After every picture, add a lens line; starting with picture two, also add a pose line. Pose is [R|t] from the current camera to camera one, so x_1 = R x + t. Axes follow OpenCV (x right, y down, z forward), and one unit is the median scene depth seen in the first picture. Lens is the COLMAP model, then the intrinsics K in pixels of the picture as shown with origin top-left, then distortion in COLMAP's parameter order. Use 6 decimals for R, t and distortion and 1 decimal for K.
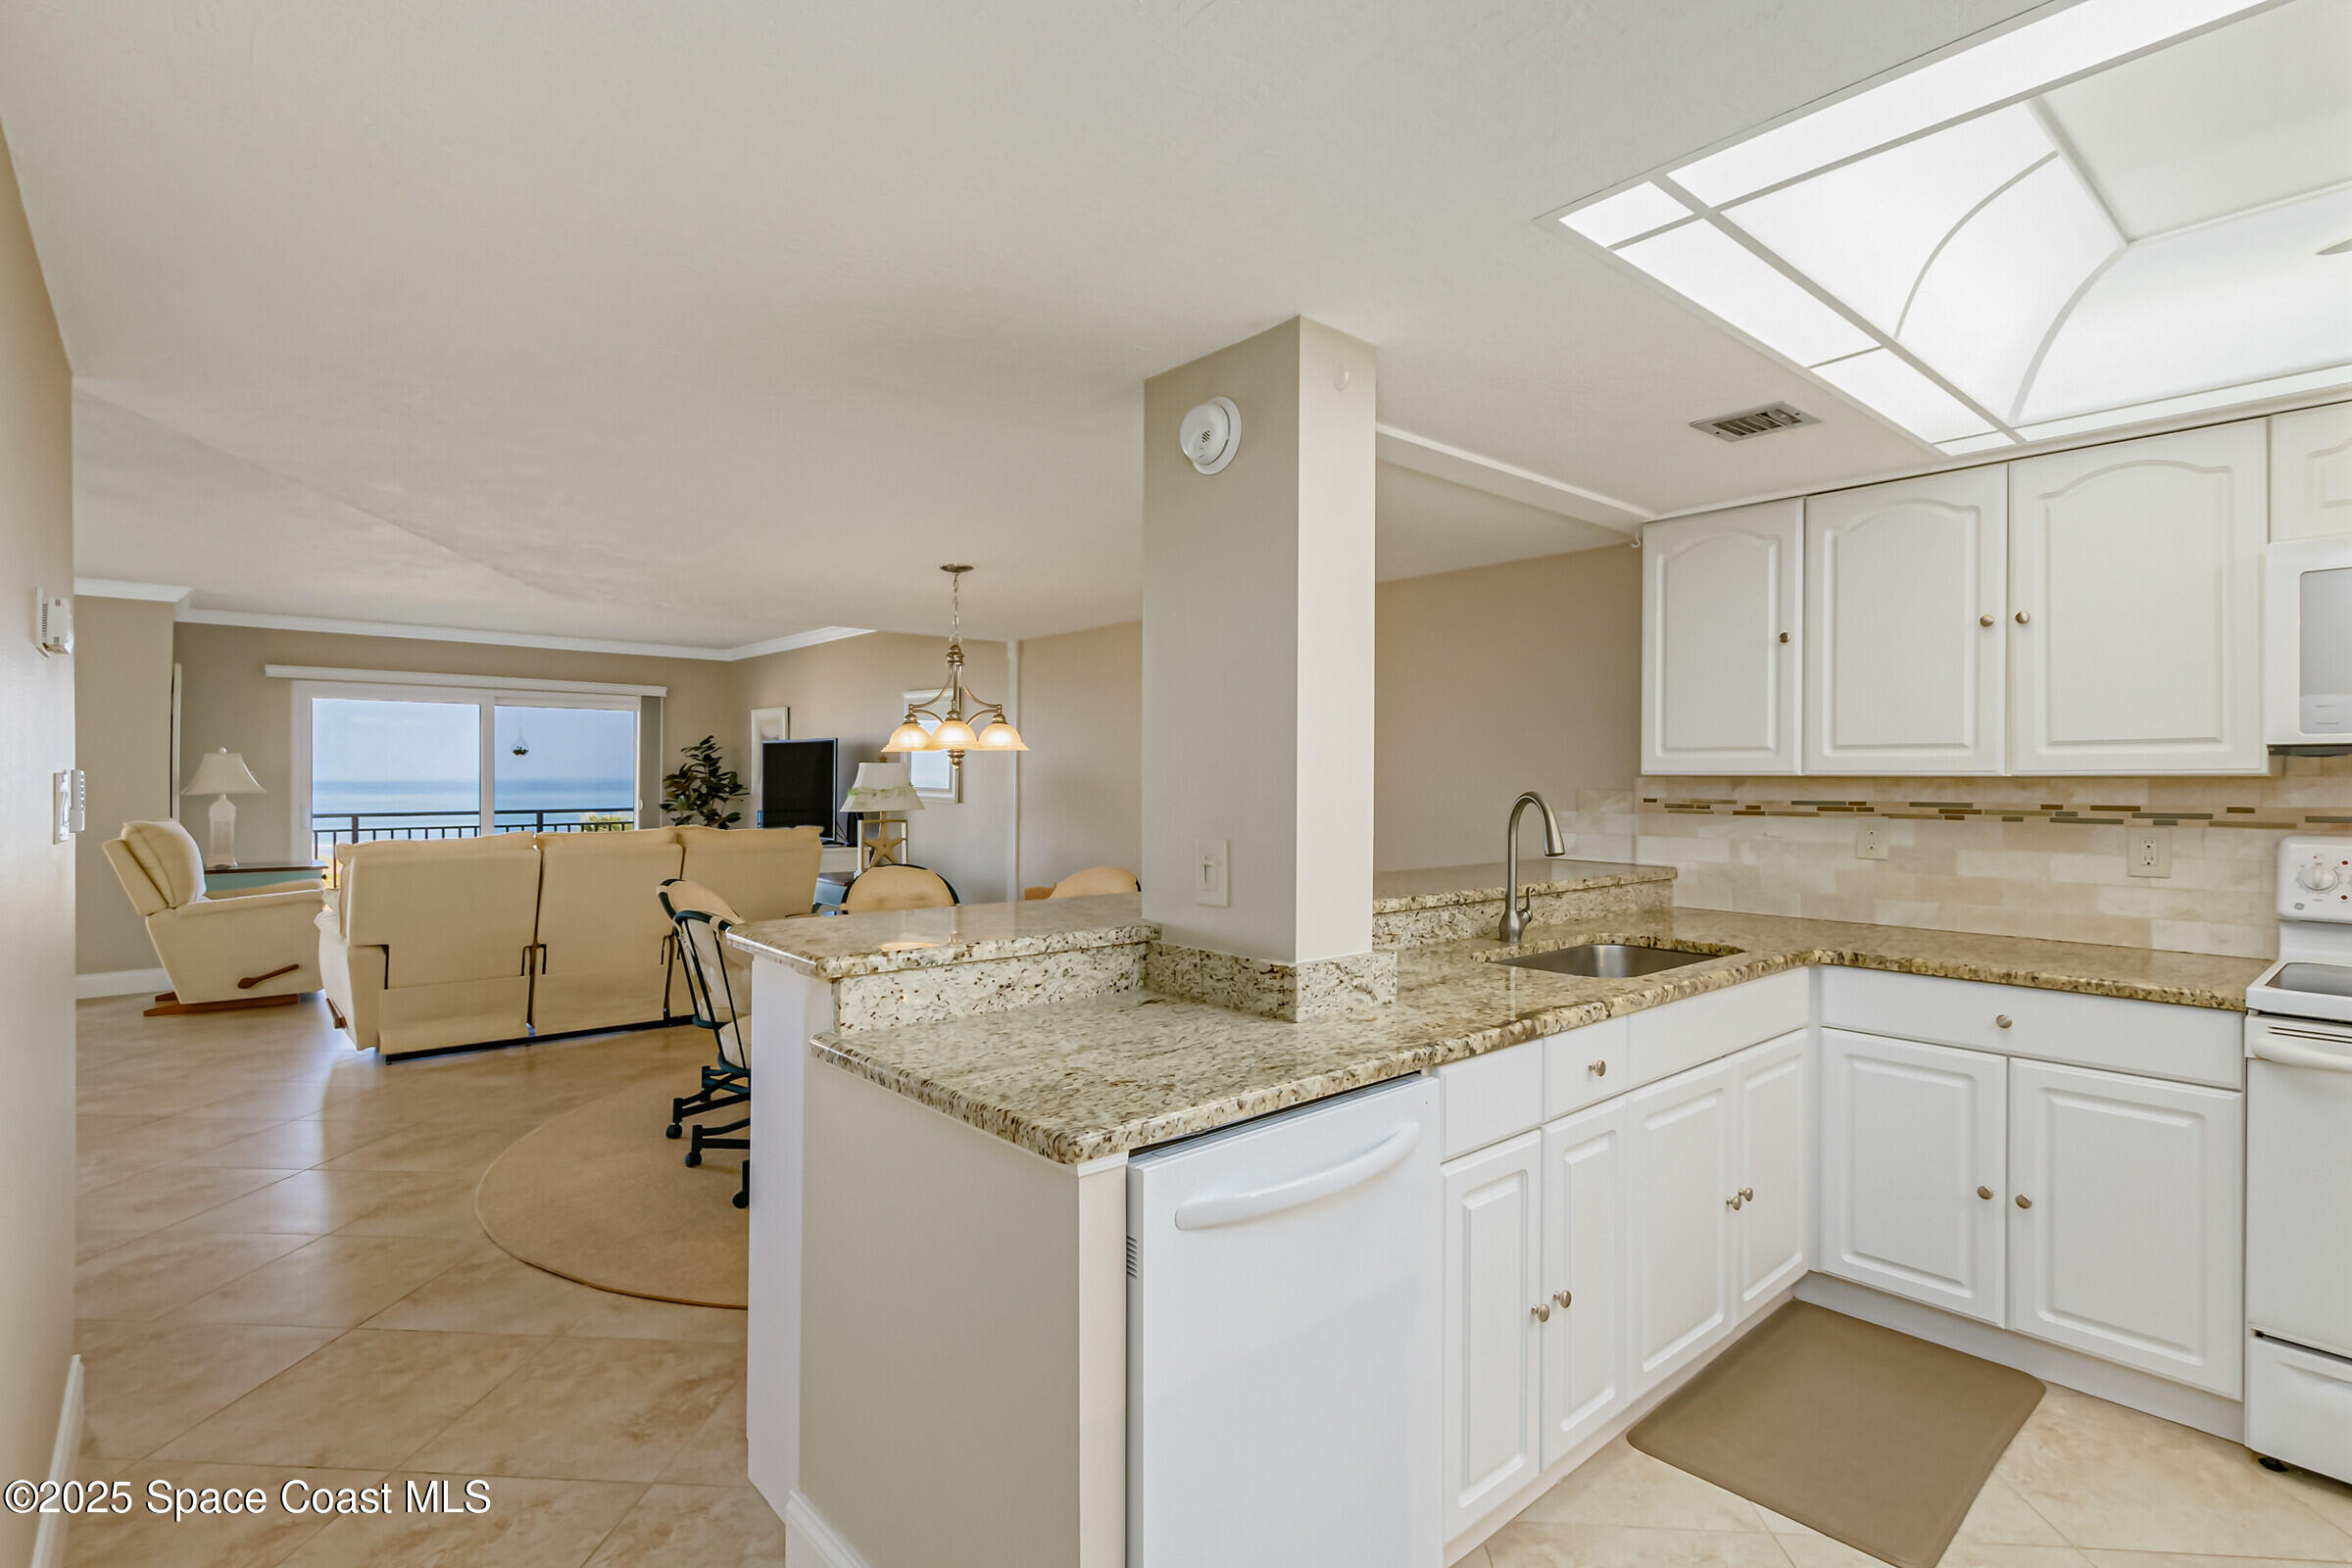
lens RADIAL K [[1119.0, 0, 1181.8], [0, 1119.0, 775.1], [0, 0, 1]] dist [0.010436, -0.001123]
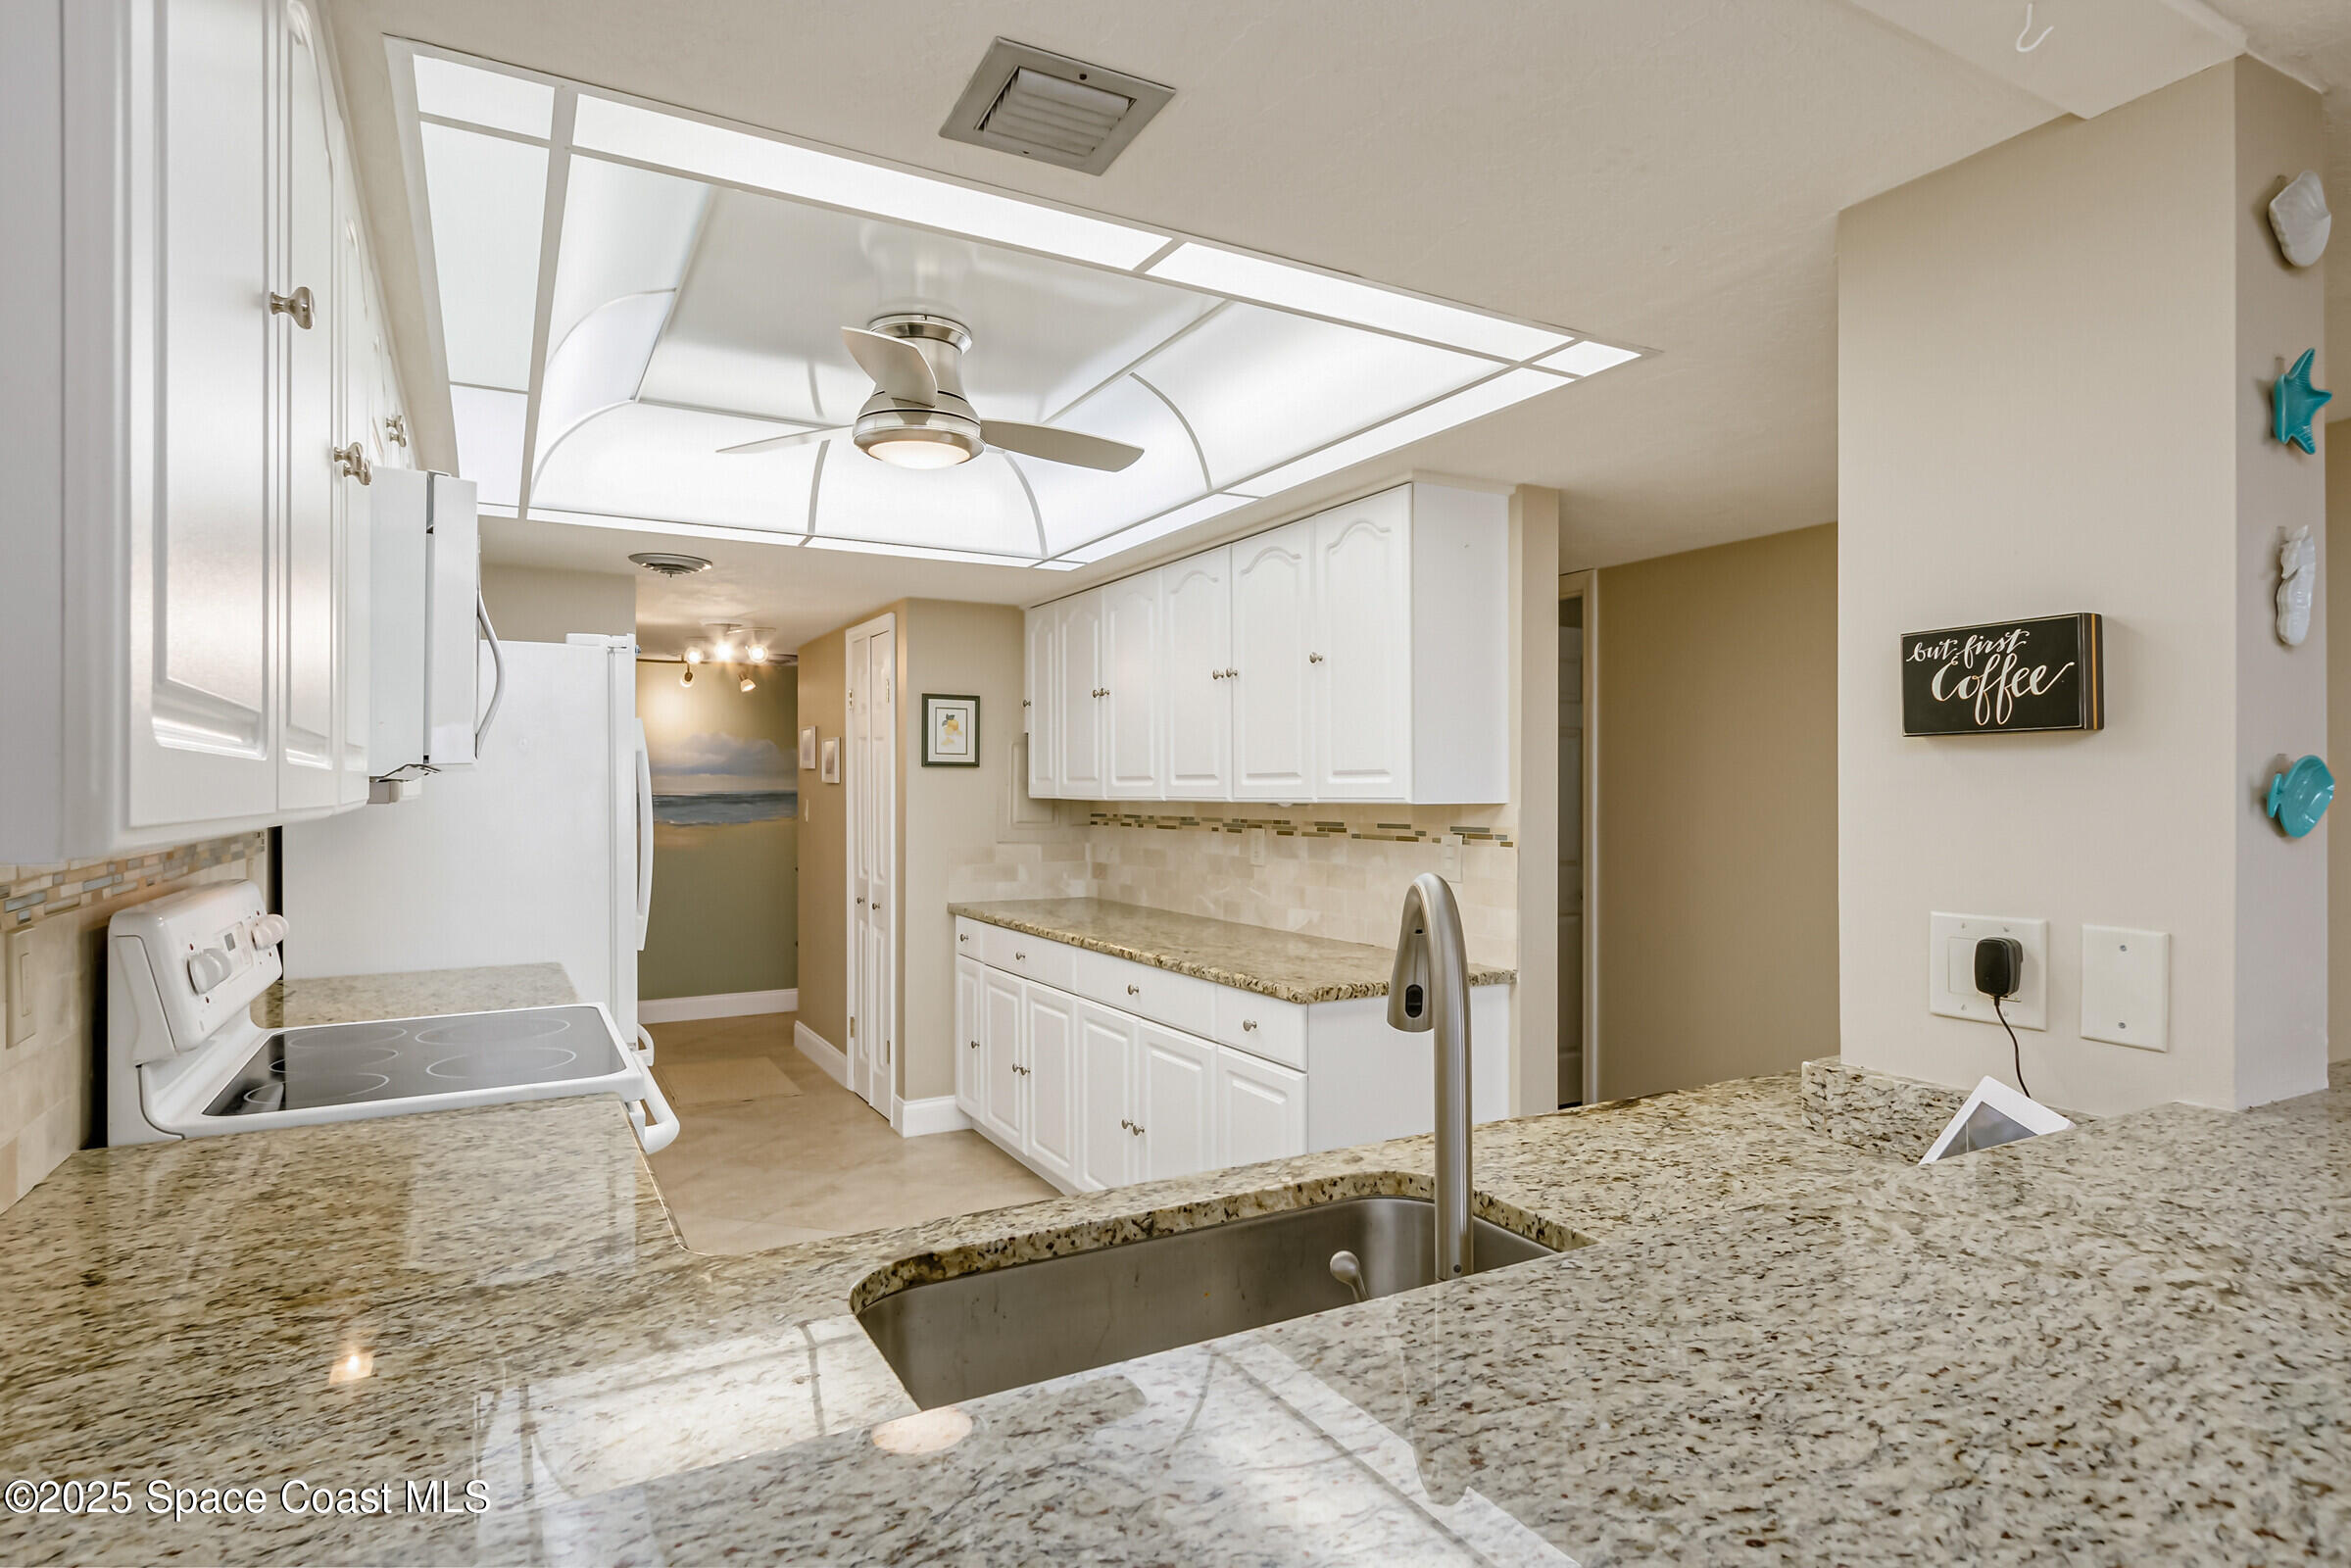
lens RADIAL K [[1223.4, 0, 1170.3], [0, 1223.4, 787.4], [0, 0, 1]] dist [0.020618, -0.014884]
pose [[-0.977704, -0.000768, 0.209986, 0.255951], [-0.001102, 0.999998, -0.001474, -0.009726], [-0.209985, -0.001673, -0.977703, 1.123820]]
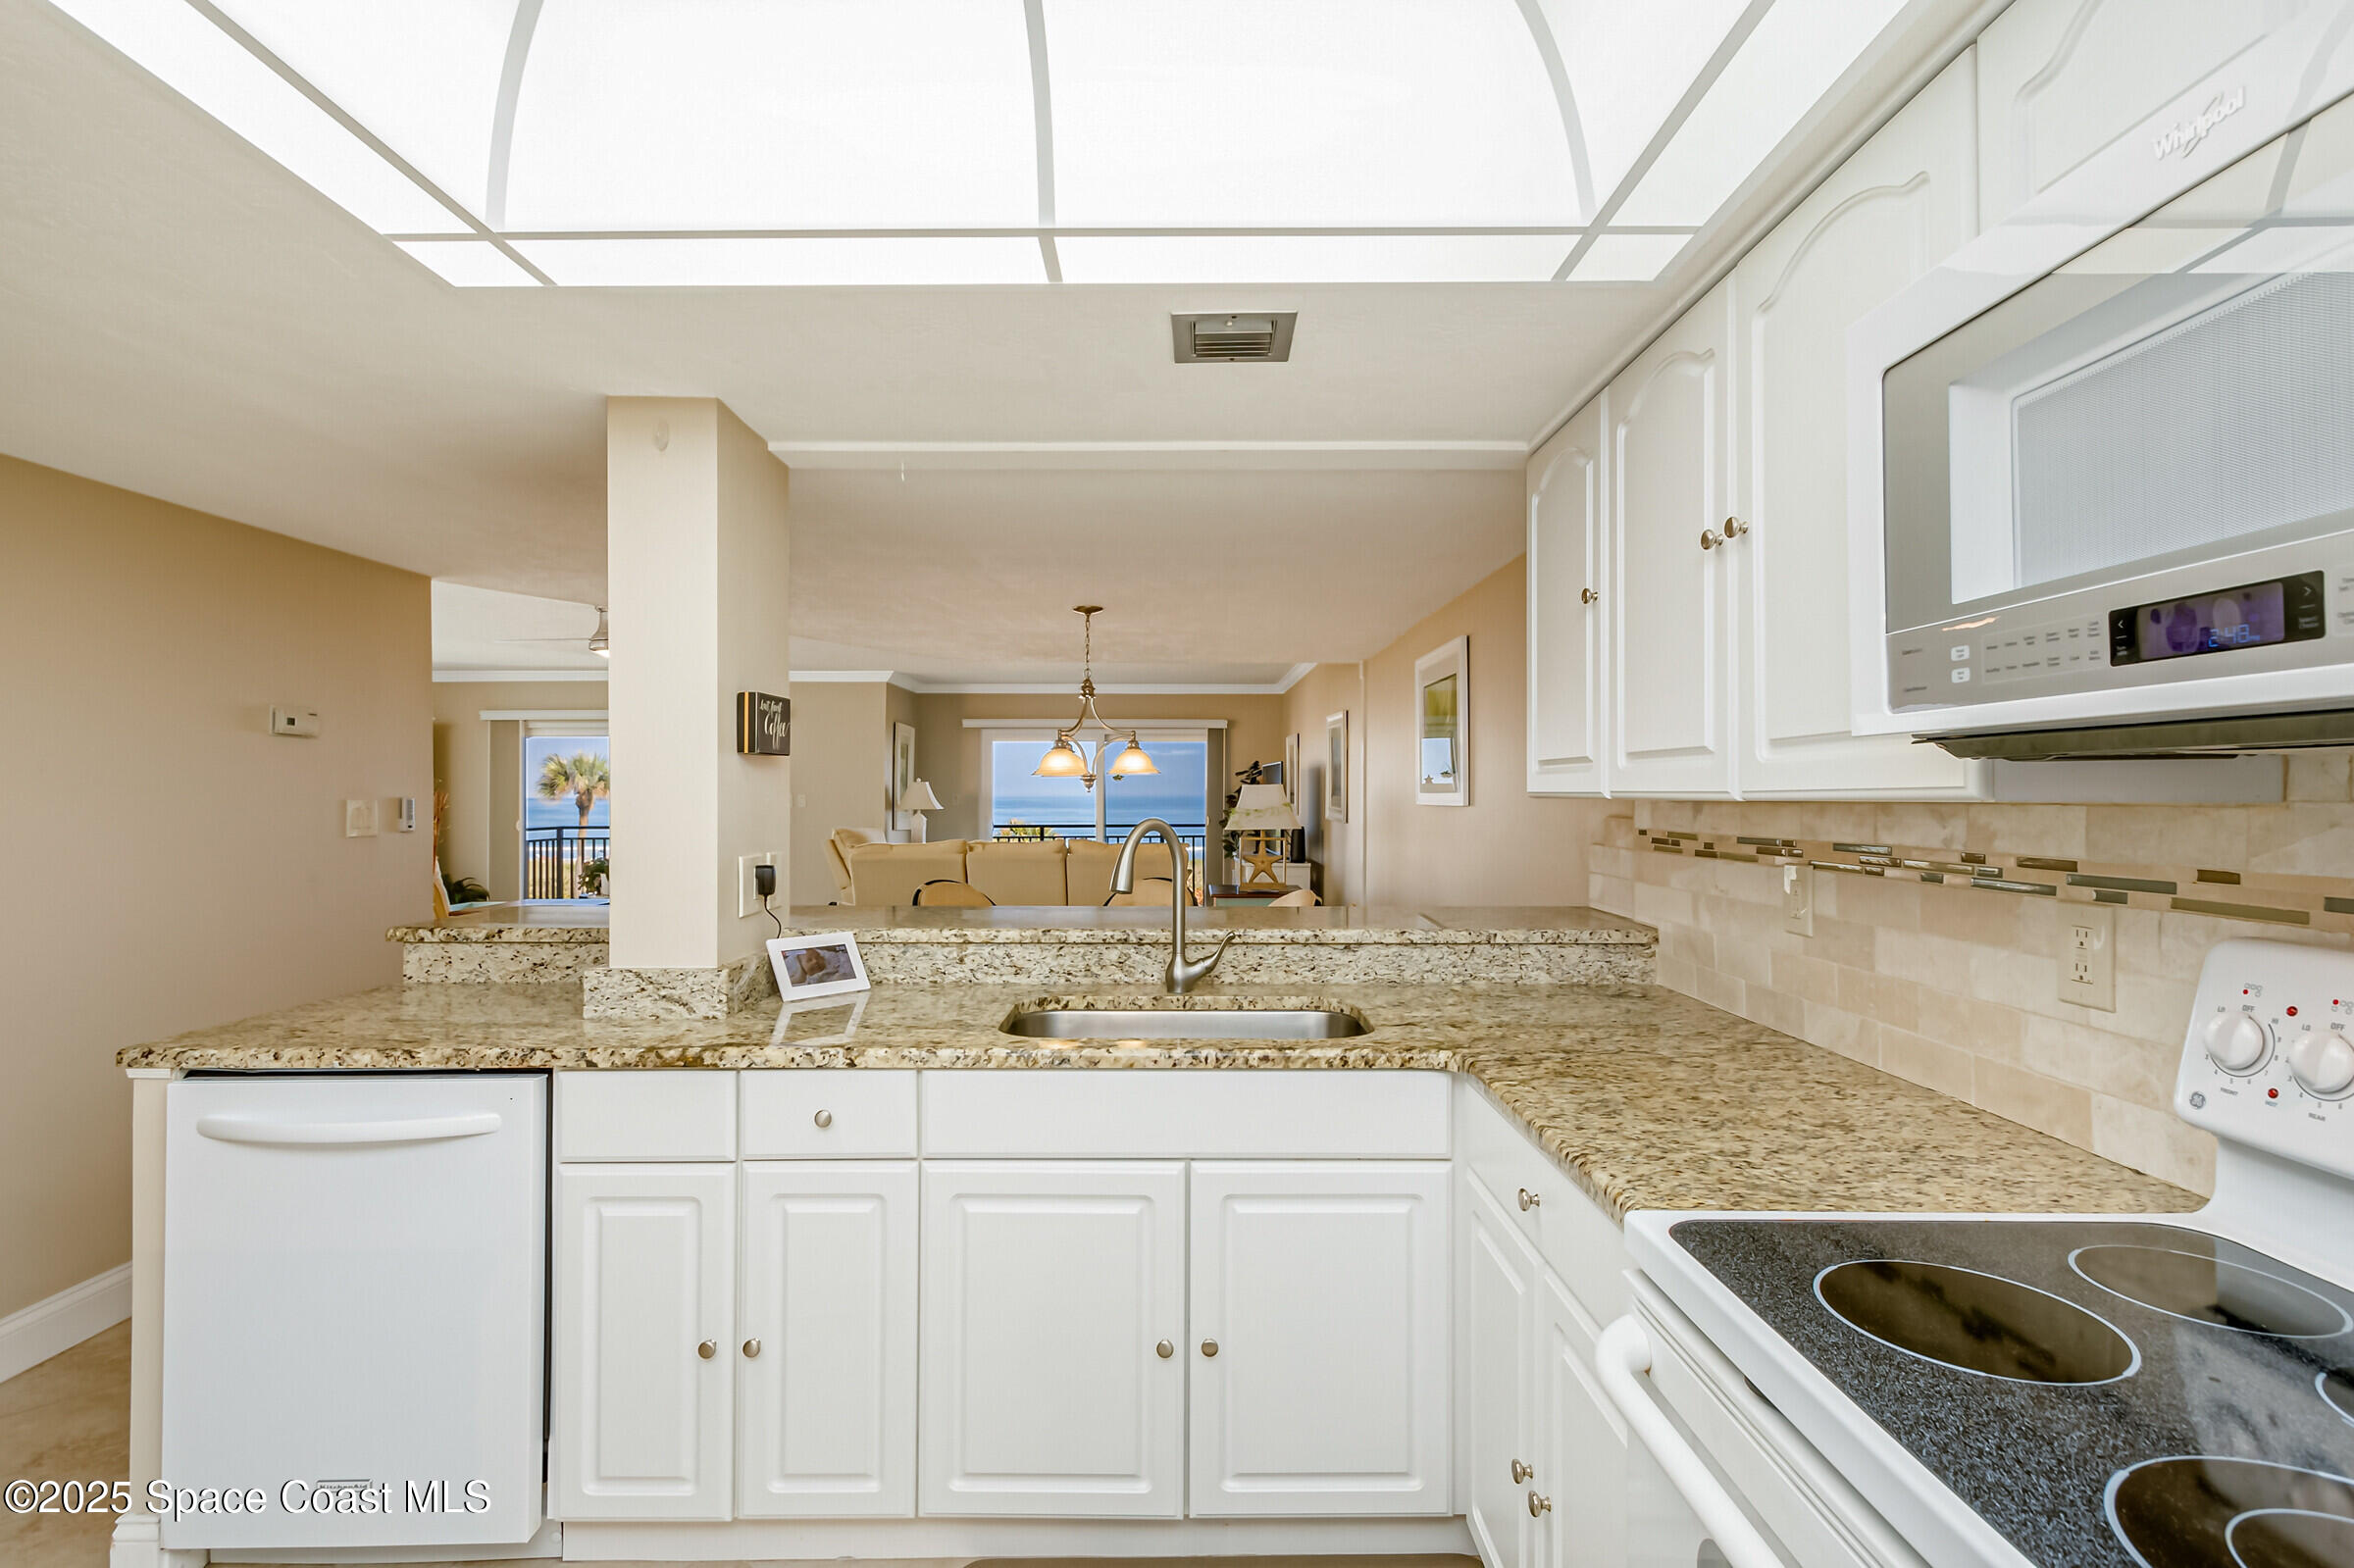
lens RADIAL K [[1096.5, 0, 1177.0], [0, 1096.5, 784.0], [0, 0, 1]] dist [0.009796, -0.001795]
pose [[0.753826, -0.009052, -0.657012, 0.717557], [0.003537, 0.999947, -0.009719, -0.002660], [0.657065, 0.005003, 0.753817, 0.306398]]
